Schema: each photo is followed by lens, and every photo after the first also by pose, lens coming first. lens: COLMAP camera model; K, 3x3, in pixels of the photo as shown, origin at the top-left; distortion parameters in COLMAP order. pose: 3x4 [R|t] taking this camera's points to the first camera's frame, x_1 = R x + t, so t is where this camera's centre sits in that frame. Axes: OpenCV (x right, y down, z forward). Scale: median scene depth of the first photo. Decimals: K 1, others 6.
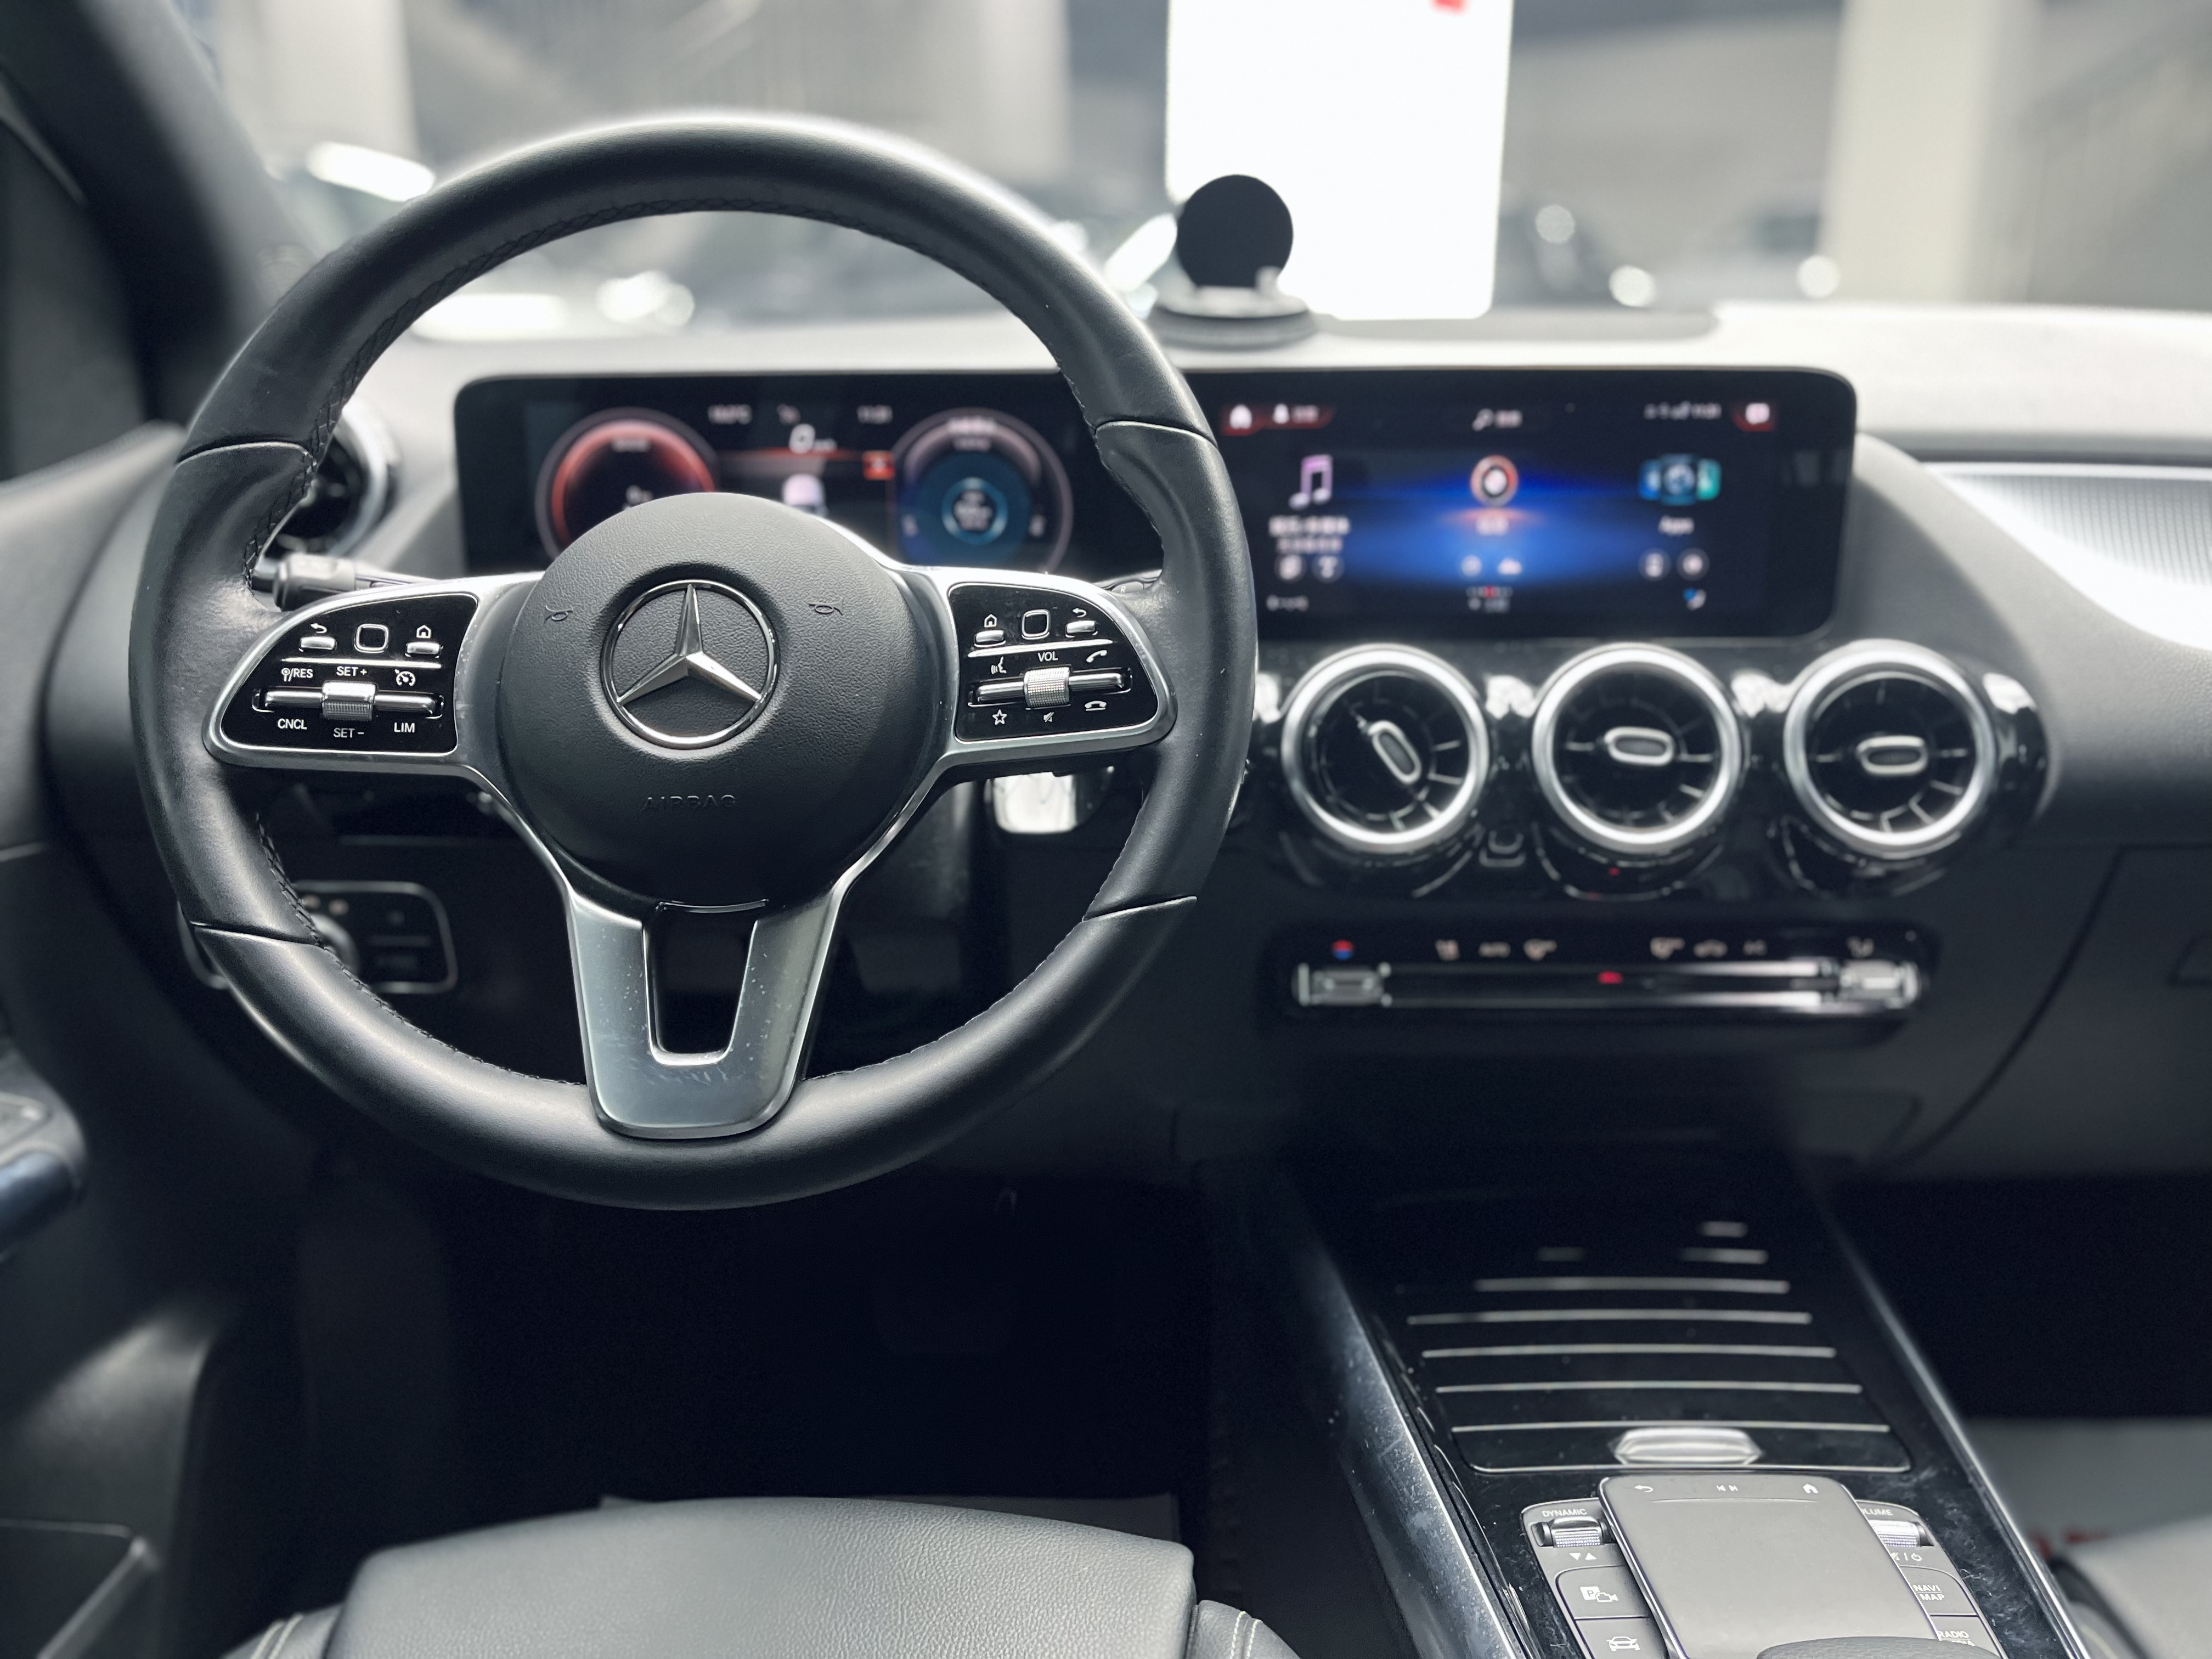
lens RADIAL K [[1694.0, 0, 1101.0], [0, 1694.0, 842.5], [0, 0, 1]] dist [0.072184, -0.102112]
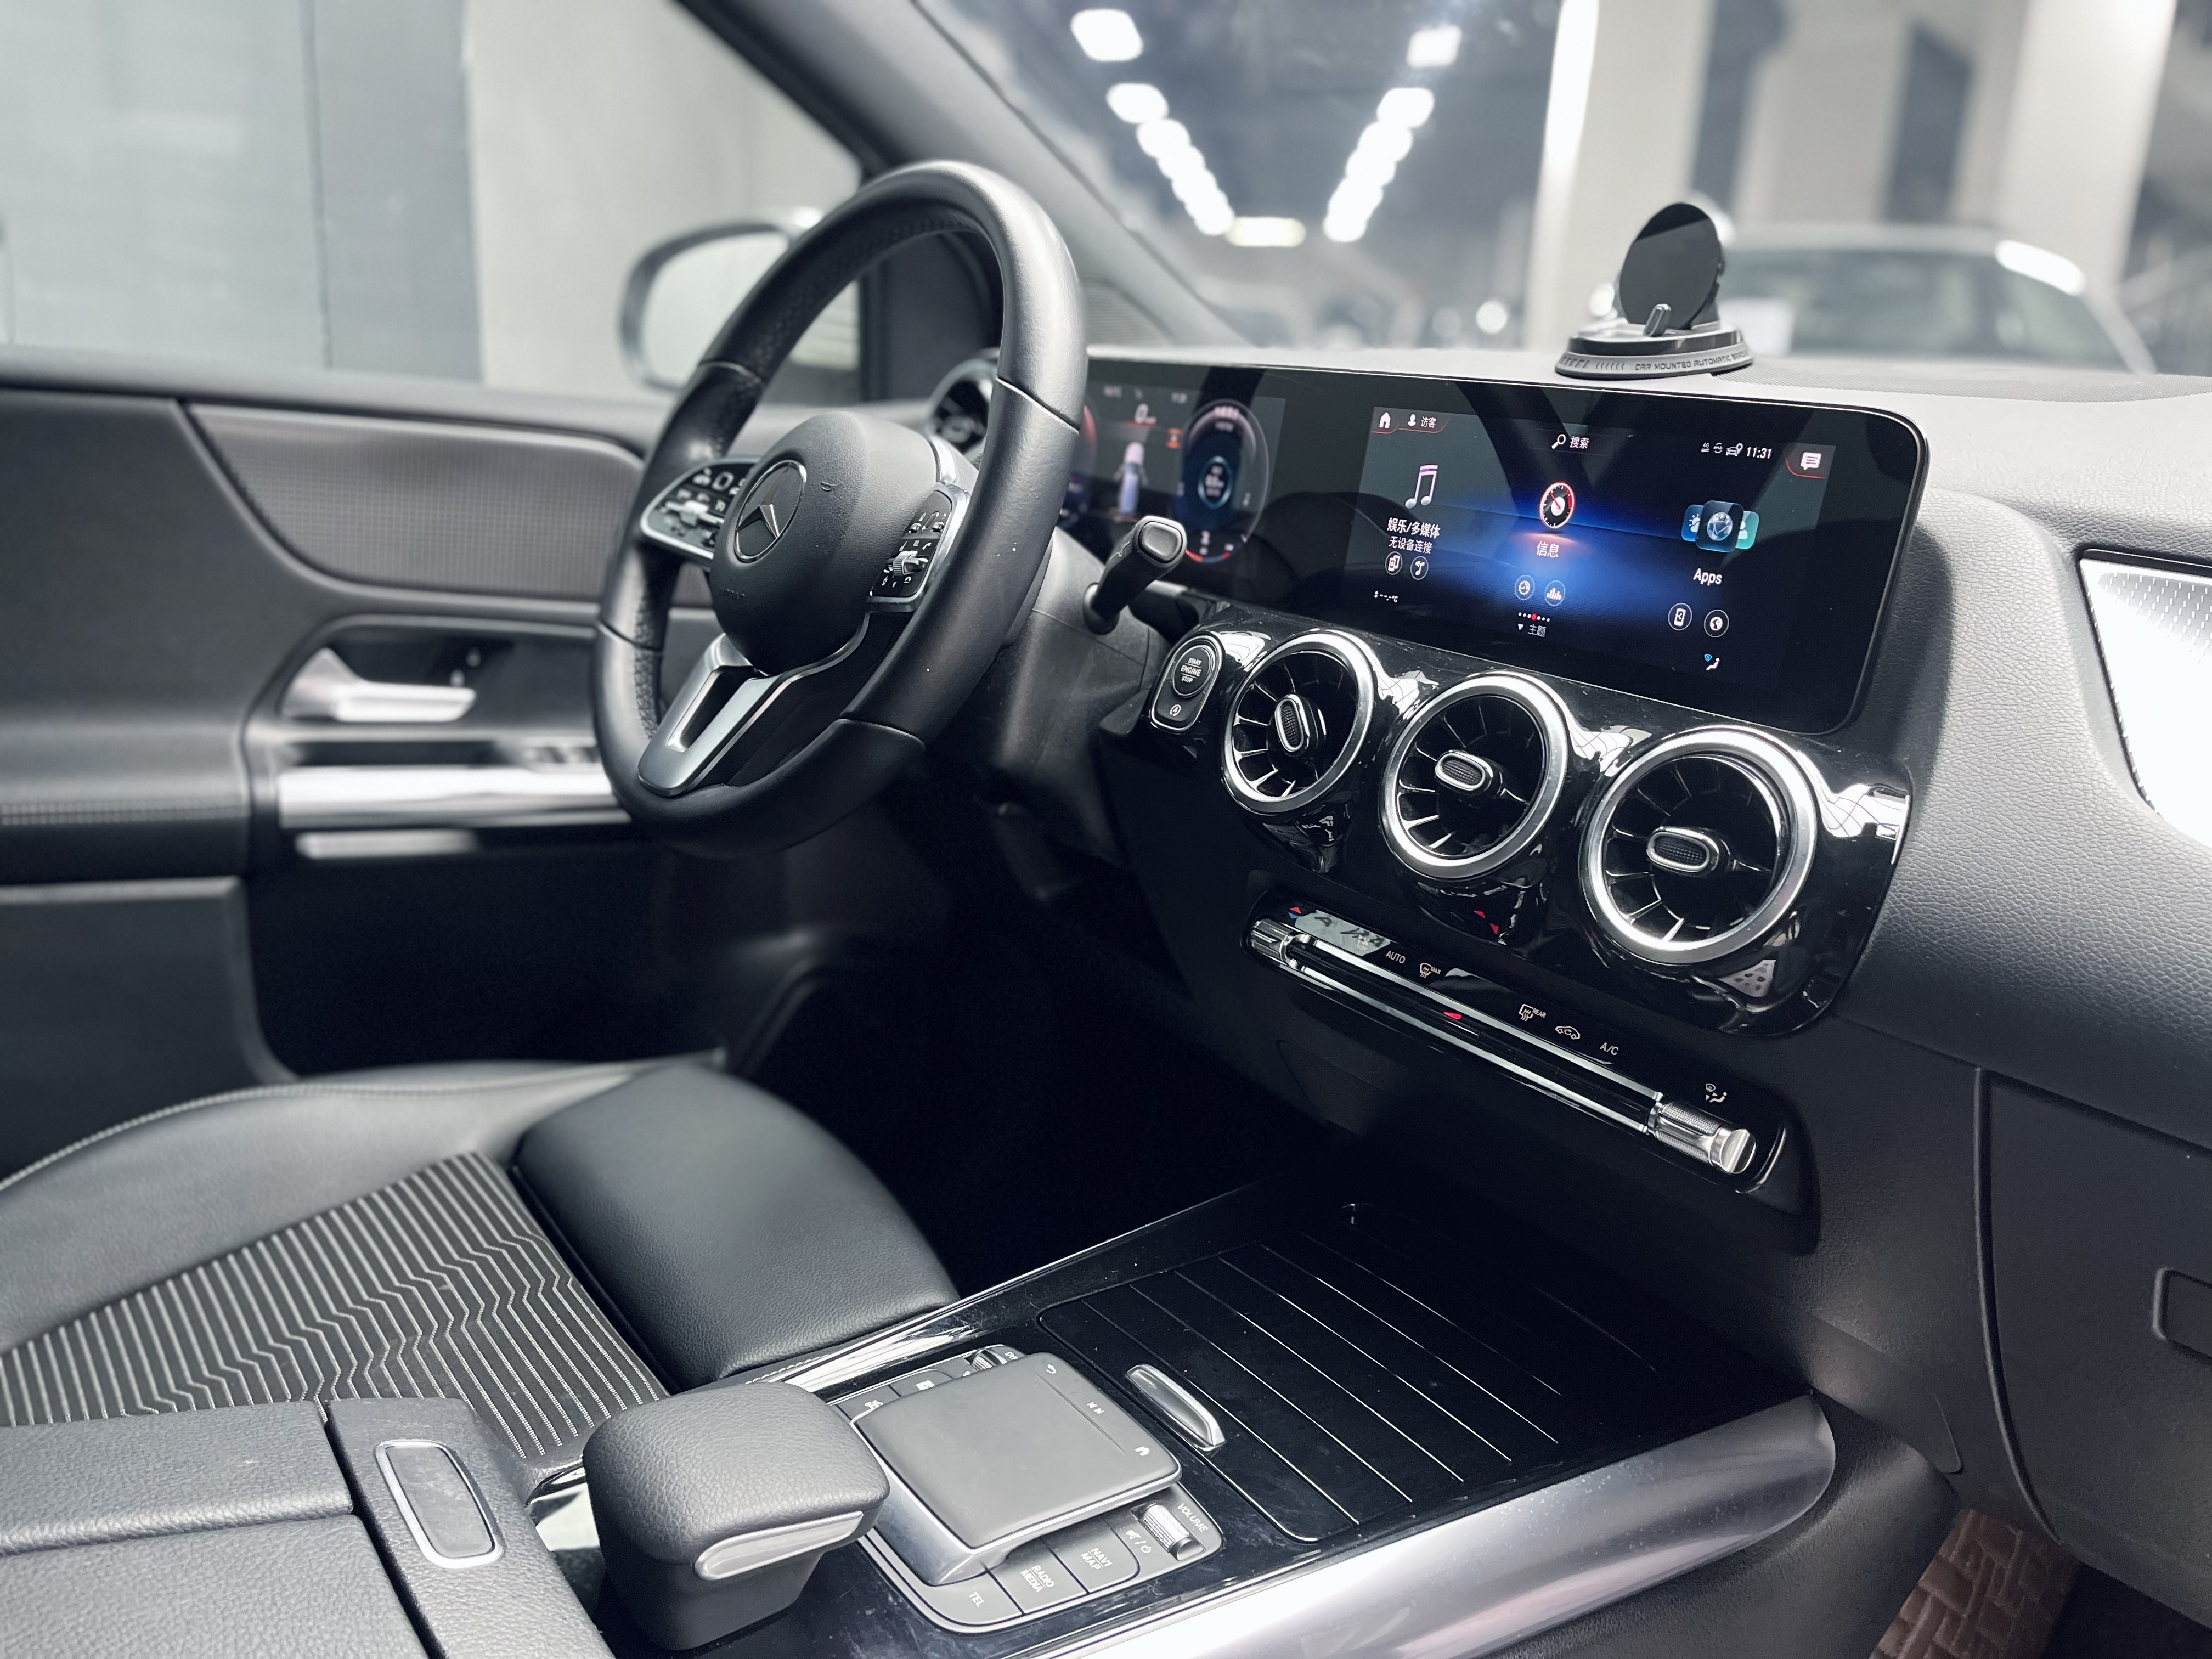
lens RADIAL K [[1679.2, 0, 1102.8], [0, 1679.2, 835.5], [0, 0, 1]] dist [0.073094, -0.094595]
pose [[0.588022, 0.262499, -0.765065, 0.922825], [-0.306352, 0.947683, 0.089698, -0.043312], [0.748584, 0.181635, 0.637676, 0.241005]]
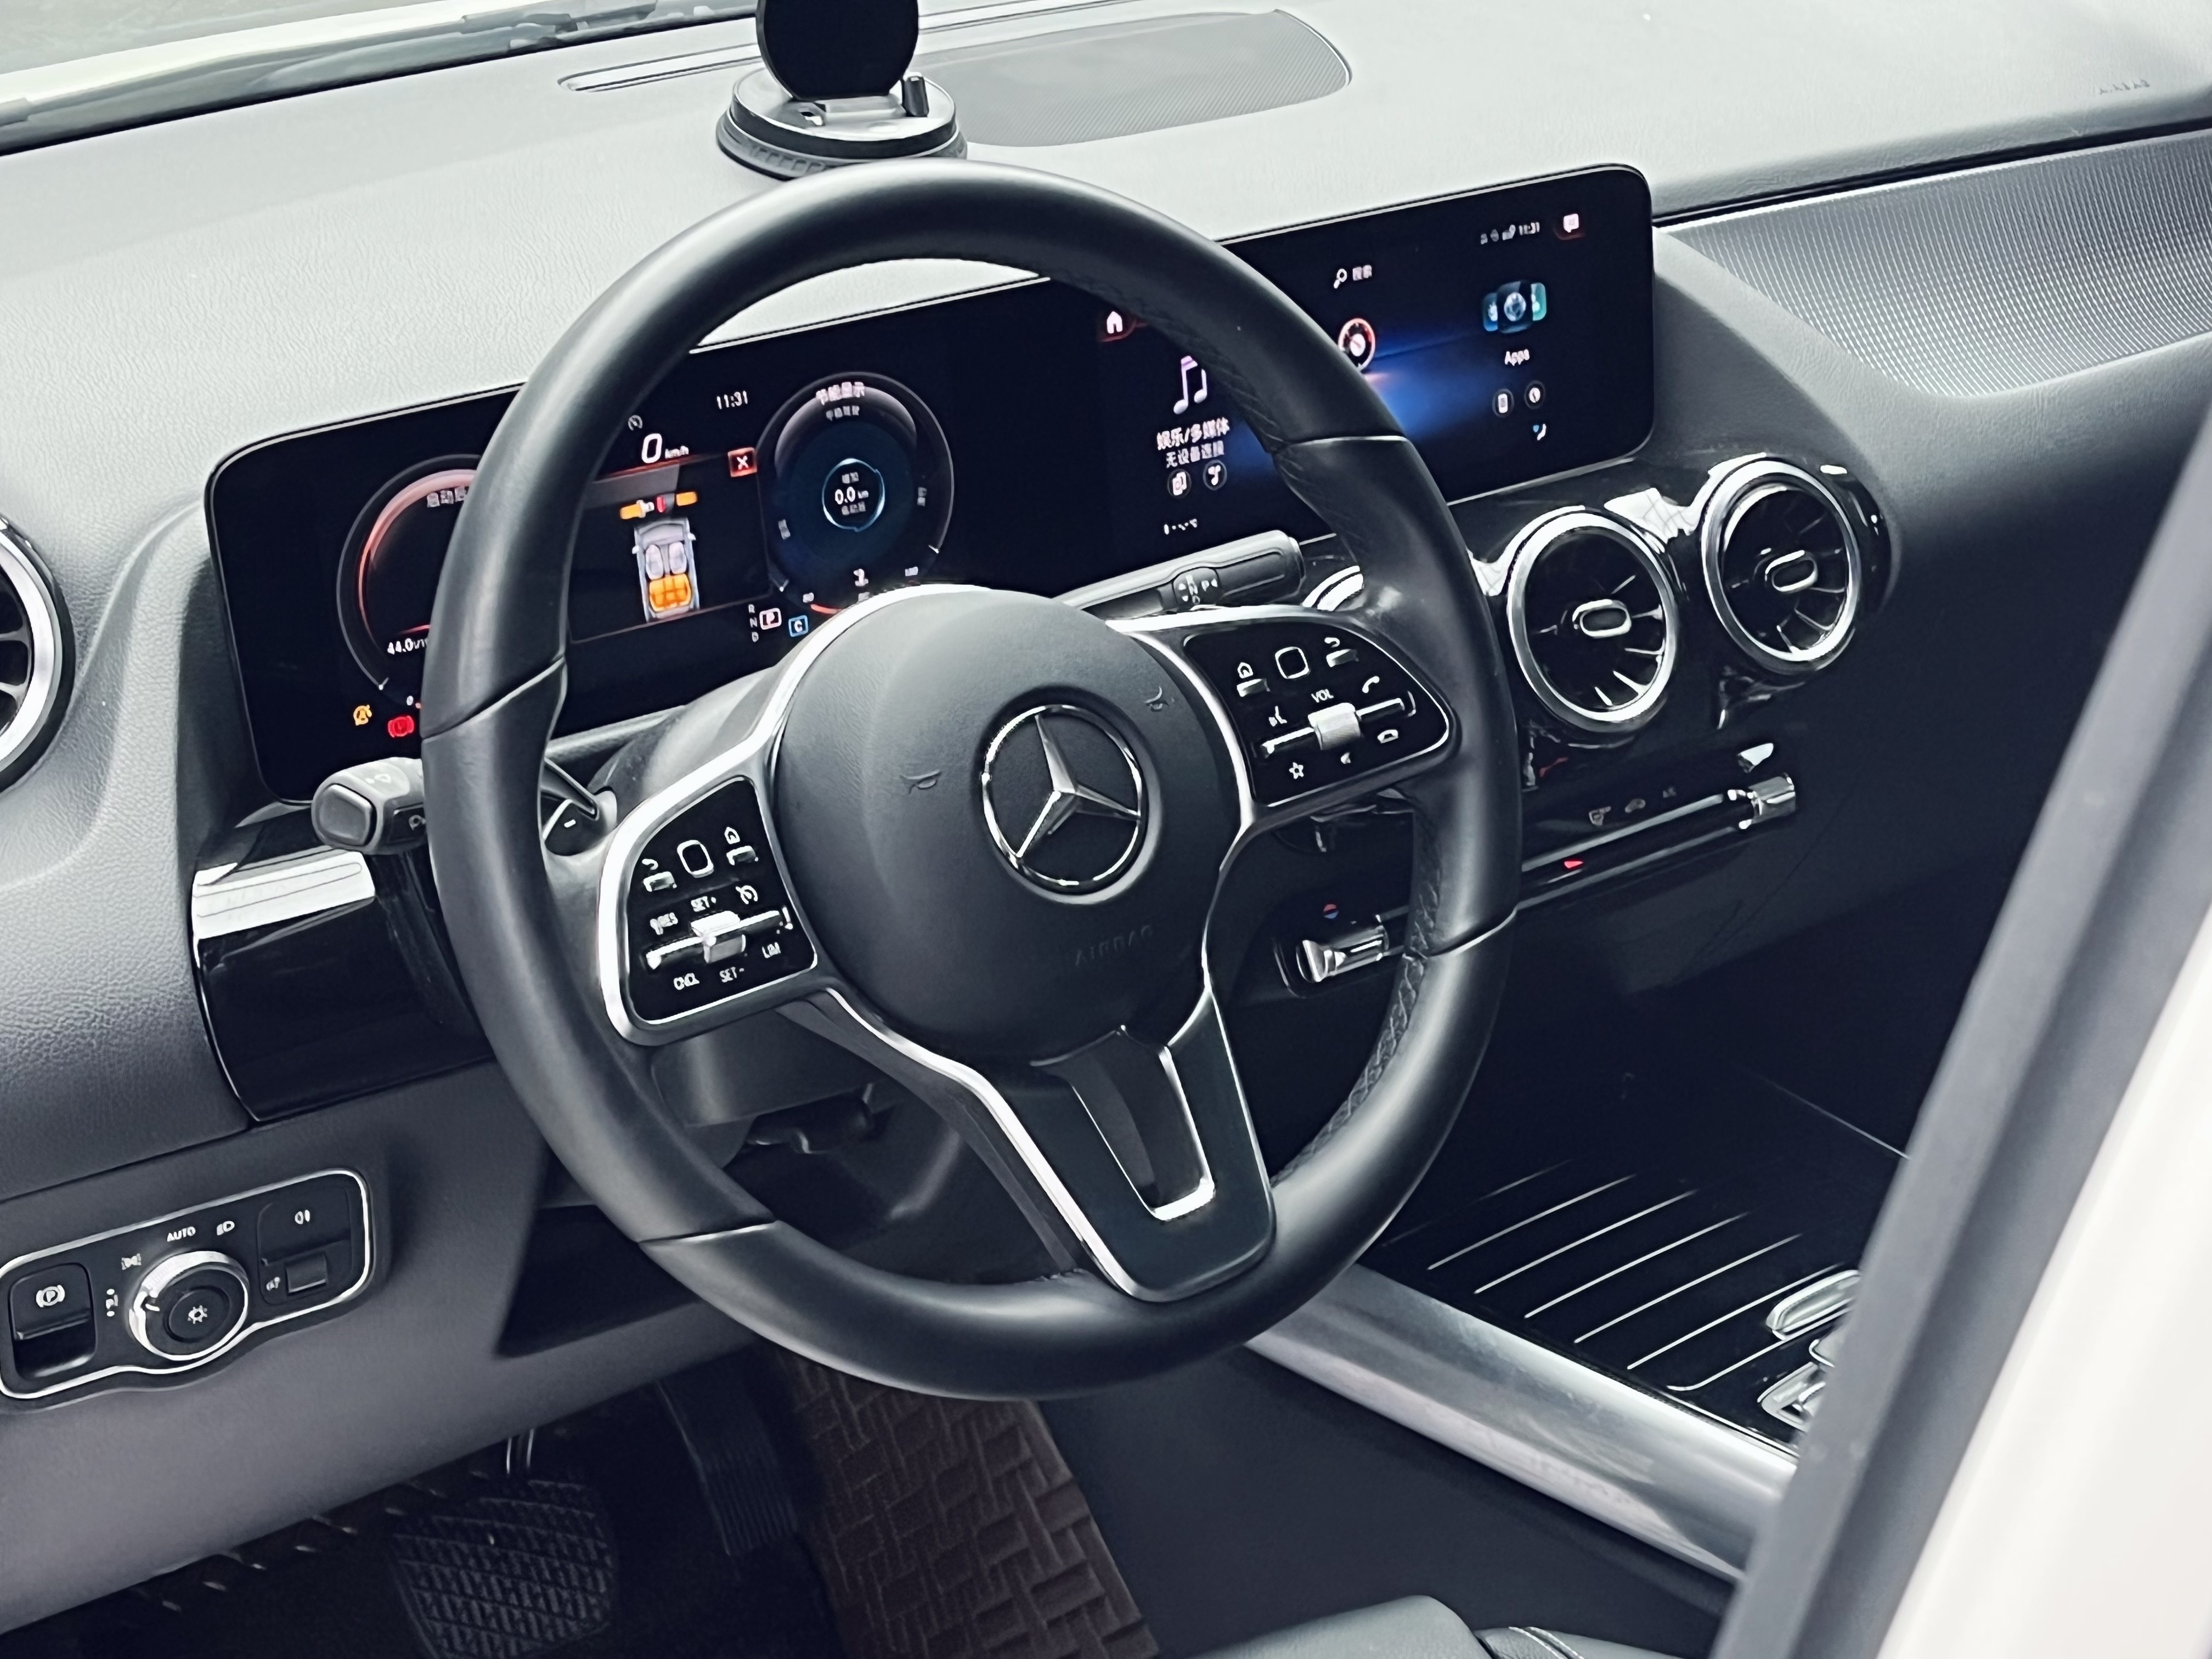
lens RADIAL K [[3582.7, 0, 1106.0], [0, 3582.7, 829.5], [0, 0, 1]] dist [0.265516, -1.796811]
pose [[0.796562, -0.250115, 0.550393, -1.003115], [0.201442, 0.968188, 0.148434, -0.288435], [-0.570009, -0.007364, 0.821605, -0.462472]]
